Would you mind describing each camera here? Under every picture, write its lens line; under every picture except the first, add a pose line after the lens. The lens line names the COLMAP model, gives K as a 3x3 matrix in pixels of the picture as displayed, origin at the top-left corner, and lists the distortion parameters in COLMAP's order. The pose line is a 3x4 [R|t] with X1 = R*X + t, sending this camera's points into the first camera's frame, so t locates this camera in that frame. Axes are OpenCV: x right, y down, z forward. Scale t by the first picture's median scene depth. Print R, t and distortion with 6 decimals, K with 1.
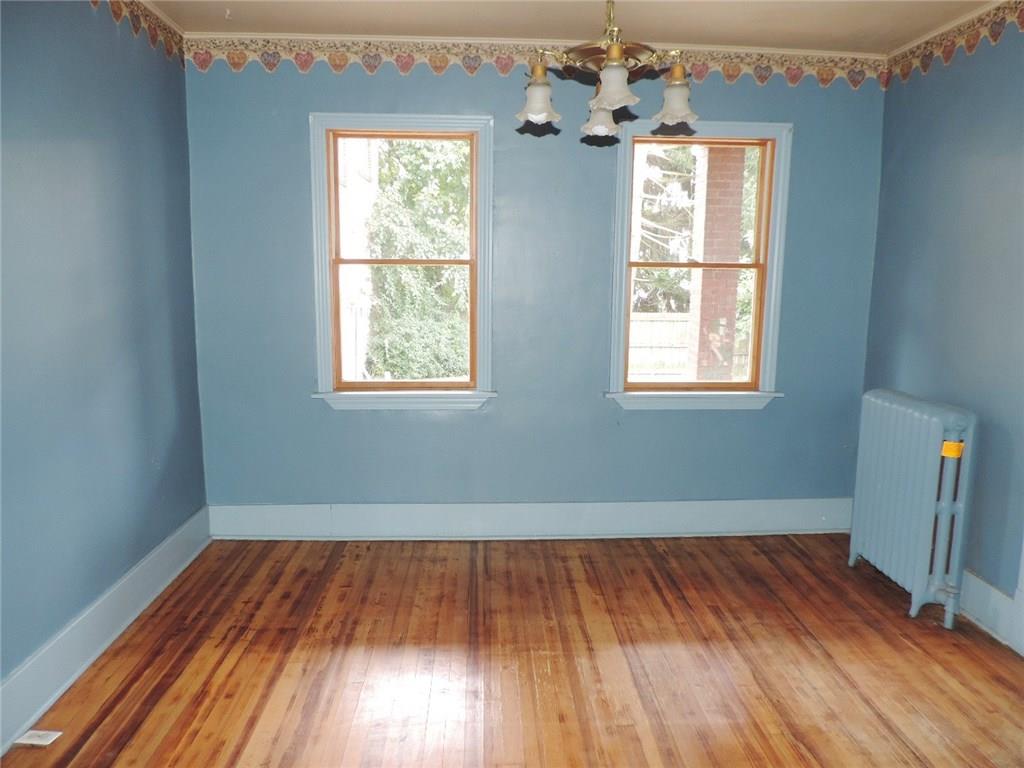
lens RADIAL K [[734.2, 0, 512.0], [0, 734.2, 384.0], [0, 0, 1]] dist [-0.006273, -0.001411]
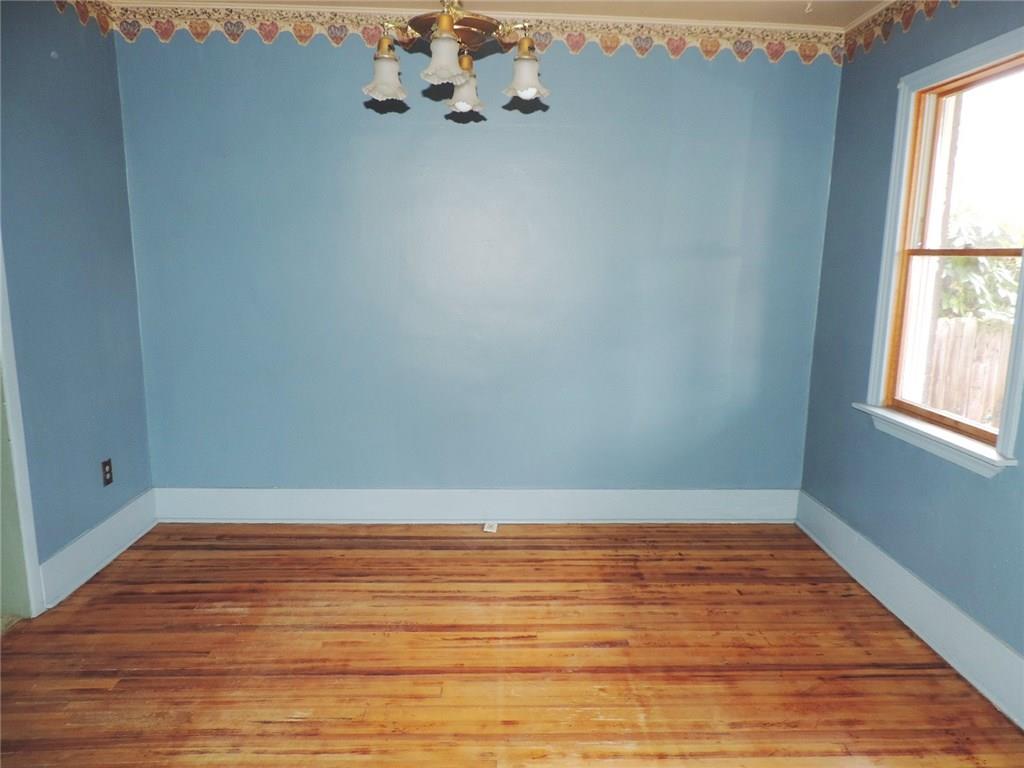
lens RADIAL K [[717.7, 0, 512.0], [0, 717.7, 384.0], [0, 0, 1]] dist [-0.030120, -0.001755]
pose [[-0.000030, 0.173640, -0.984809, 0.687802], [-0.172902, 0.969976, 0.171030, -0.101078], [0.984939, 0.170281, 0.029994, 0.681168]]
